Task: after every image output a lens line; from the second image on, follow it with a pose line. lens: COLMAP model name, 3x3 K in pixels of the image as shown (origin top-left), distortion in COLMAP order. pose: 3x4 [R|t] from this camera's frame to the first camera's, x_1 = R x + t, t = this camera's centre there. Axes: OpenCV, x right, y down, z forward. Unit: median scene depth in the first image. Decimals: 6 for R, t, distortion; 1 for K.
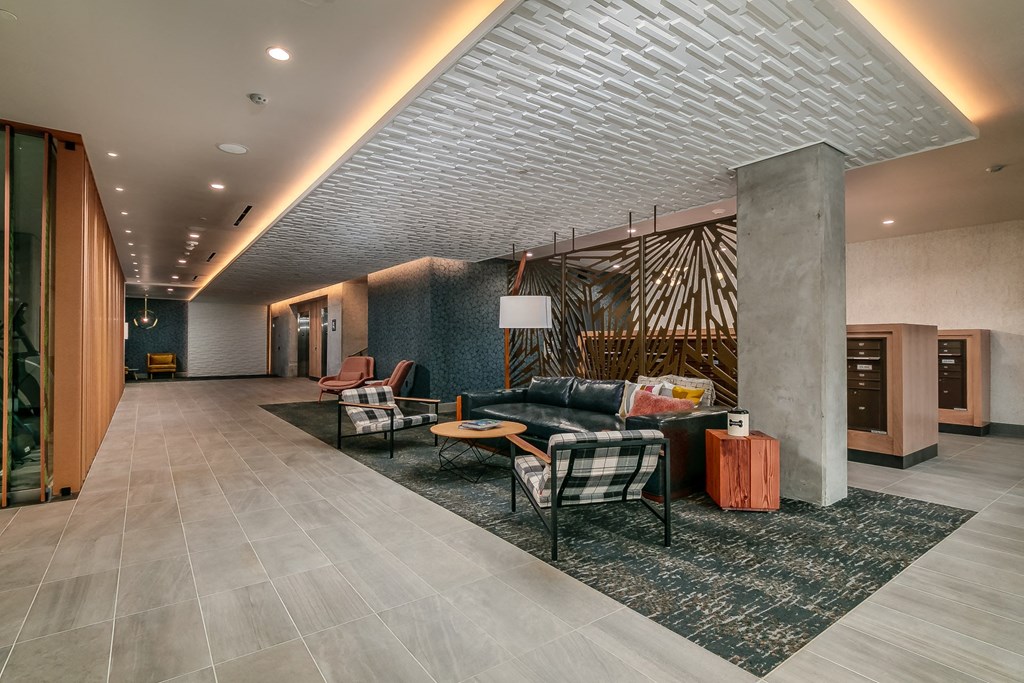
lens RADIAL K [[497.8, 0, 509.0], [0, 497.8, 340.0], [0, 0, 1]] dist [0.002732, 0.000197]
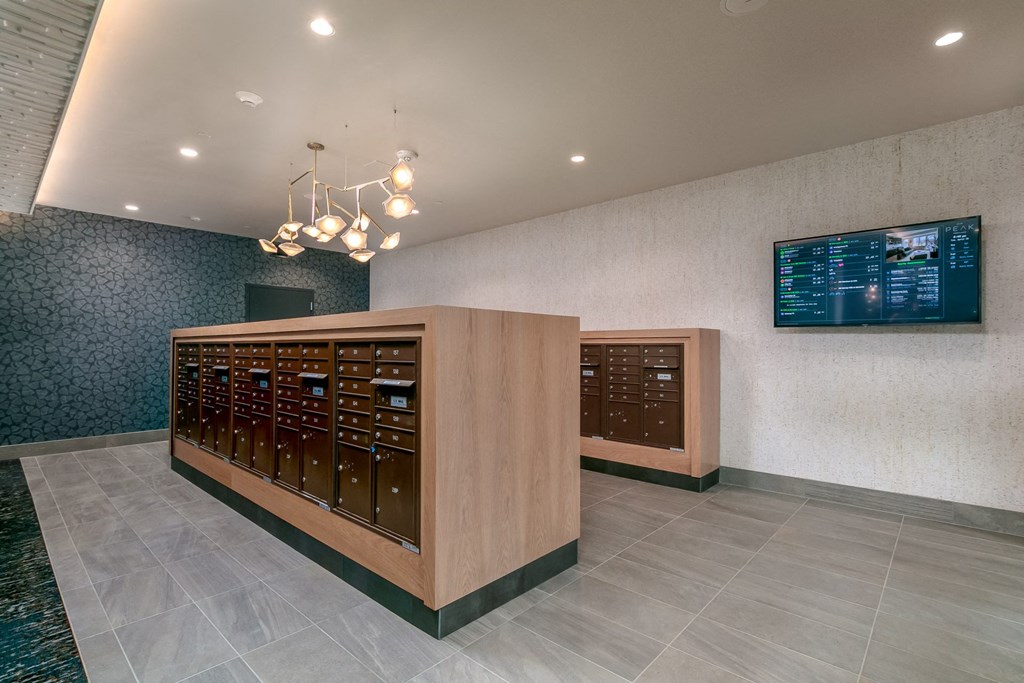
lens RADIAL K [[497.8, 0, 514.4], [0, 497.8, 343.4], [0, 0, 1]] dist [0.002732, 0.000197]
pose [[0.975003, 0.003330, 0.222166, 0.548897], [-0.002657, 0.999991, -0.003330, 0.001424], [-0.222175, 0.002656, 0.975003, 0.406460]]
